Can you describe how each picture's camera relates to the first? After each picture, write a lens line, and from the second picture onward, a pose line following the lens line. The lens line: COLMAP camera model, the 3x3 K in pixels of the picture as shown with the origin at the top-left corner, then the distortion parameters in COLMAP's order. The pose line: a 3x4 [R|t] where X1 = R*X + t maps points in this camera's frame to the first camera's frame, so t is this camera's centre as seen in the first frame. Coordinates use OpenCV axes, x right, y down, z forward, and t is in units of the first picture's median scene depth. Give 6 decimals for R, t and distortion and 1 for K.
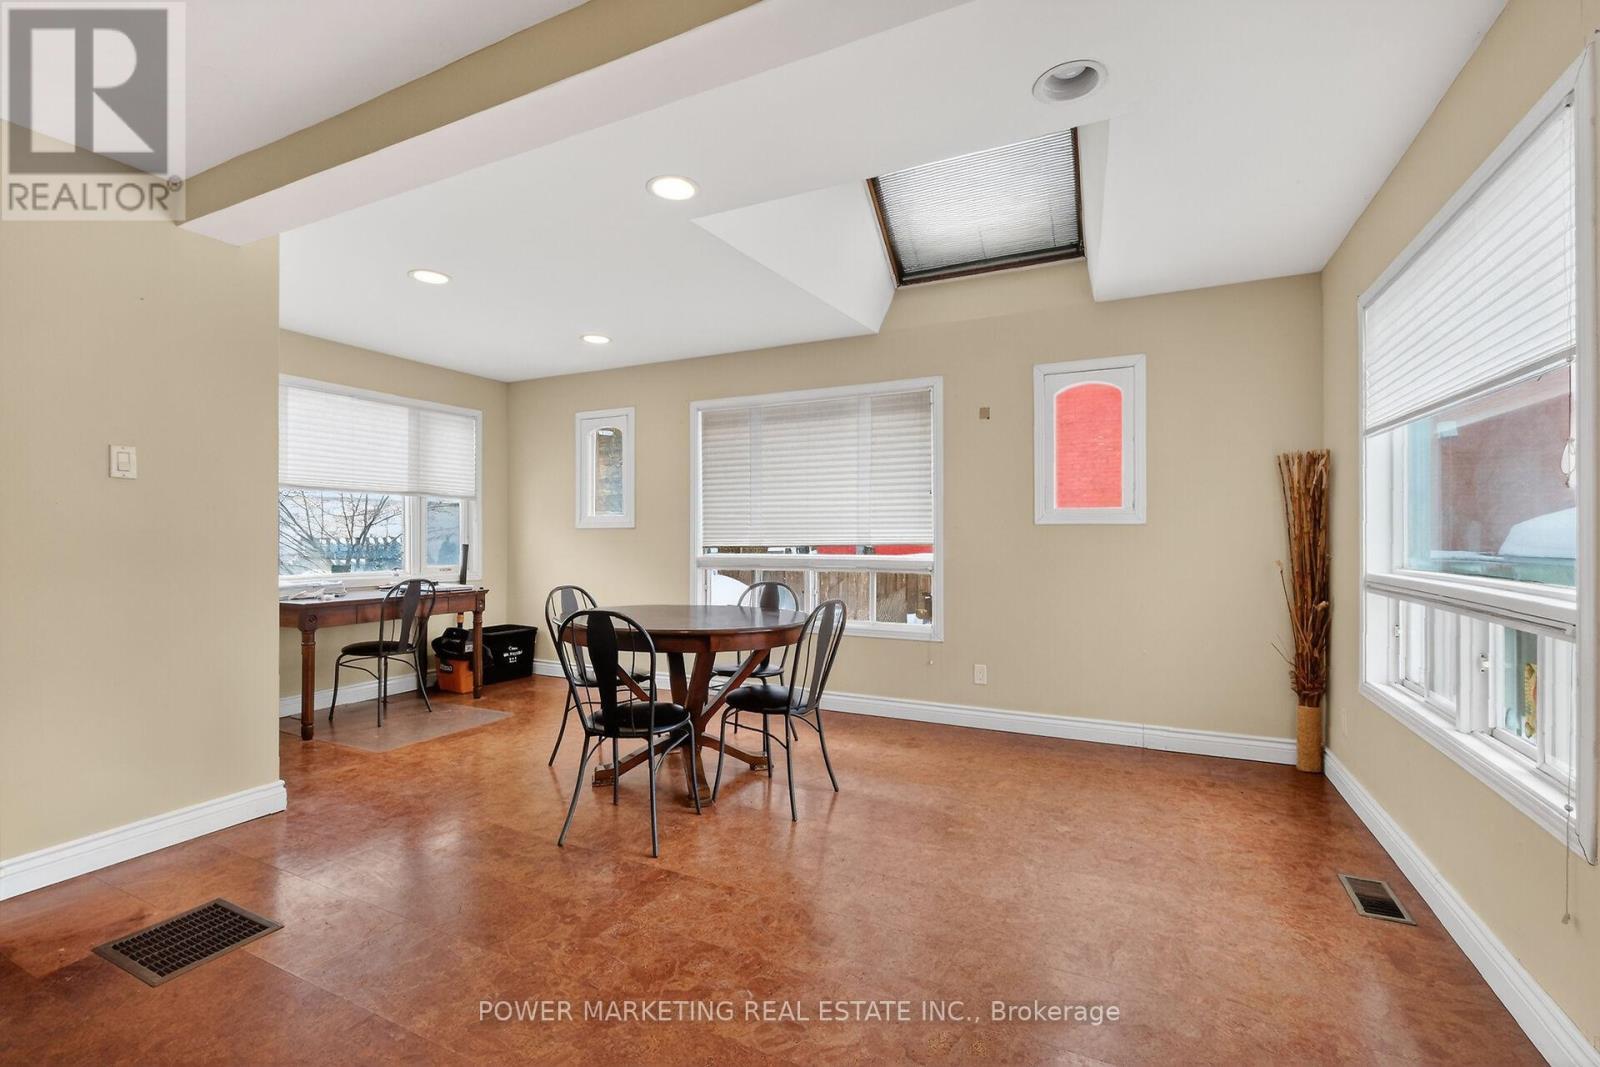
lens RADIAL K [[711.0, 0, 800.0], [0, 711.0, 533.5], [0, 0, 1]] dist [0.002961, 0.000317]
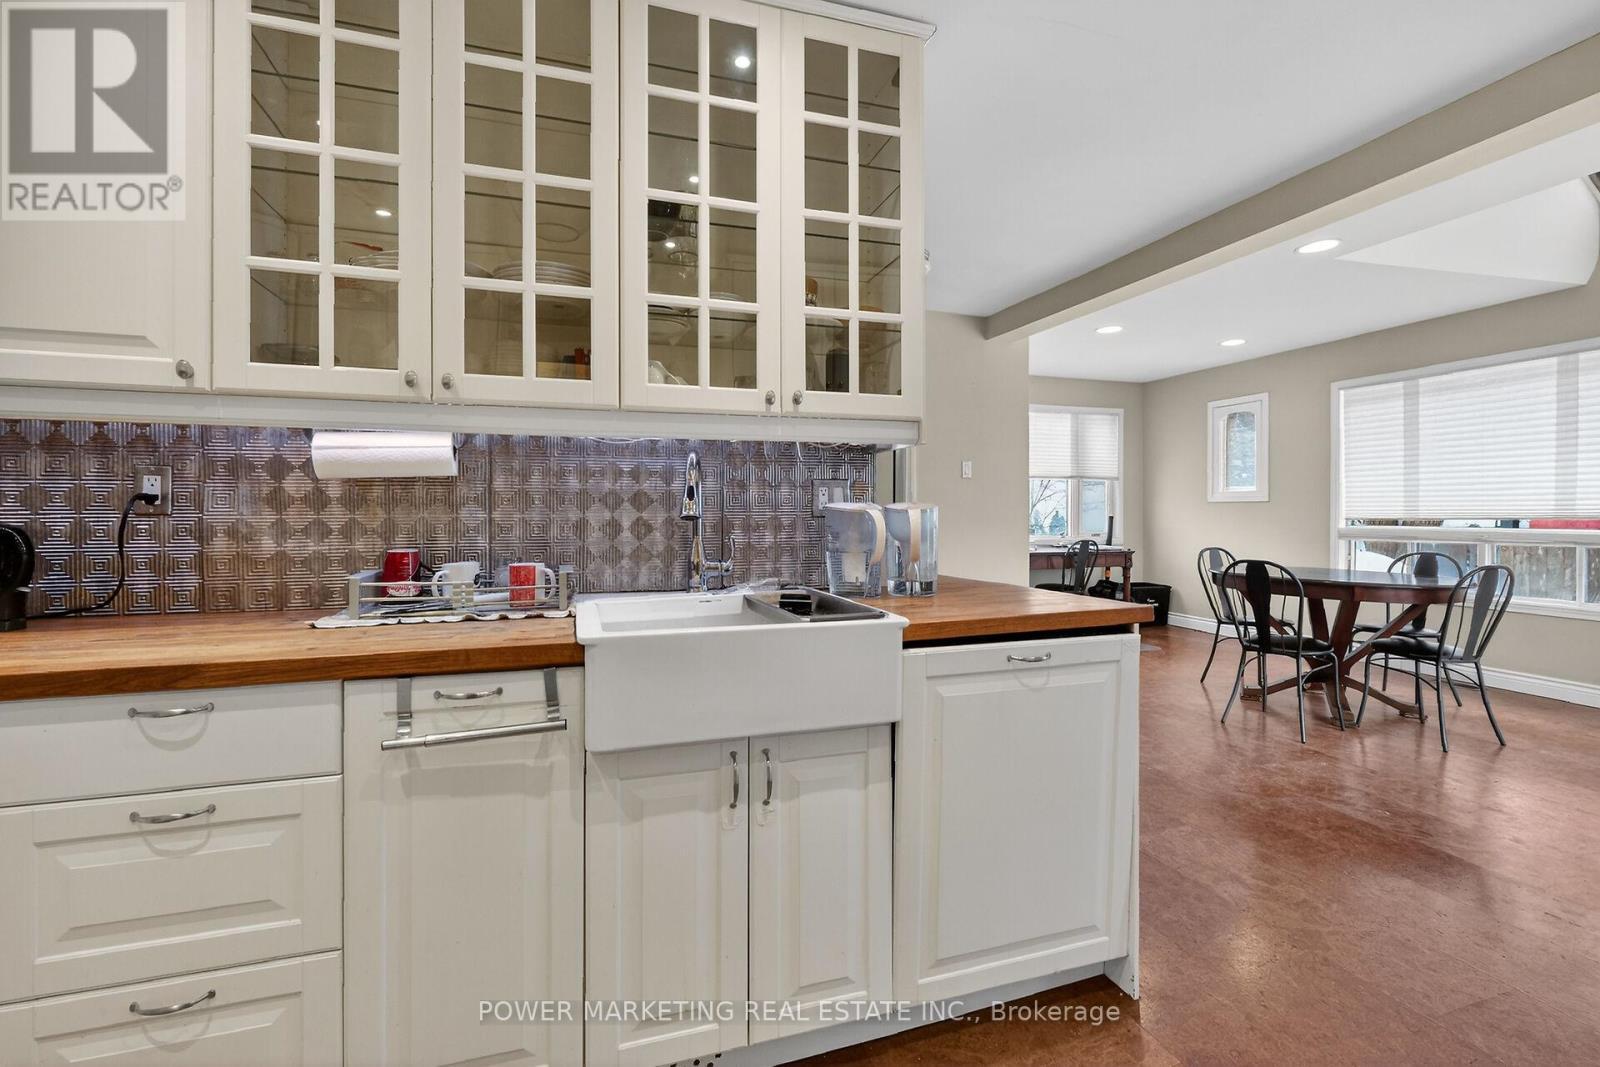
lens RADIAL K [[696.7, 0, 799.1], [0, 696.7, 512.4], [0, 0, 1]] dist [-0.004116, -0.000566]
pose [[0.697146, 0.002644, -0.716924, 0.054208], [0.002675, 0.999977, 0.006290, 0.000654], [0.716924, -0.006303, 0.697123, -0.439261]]
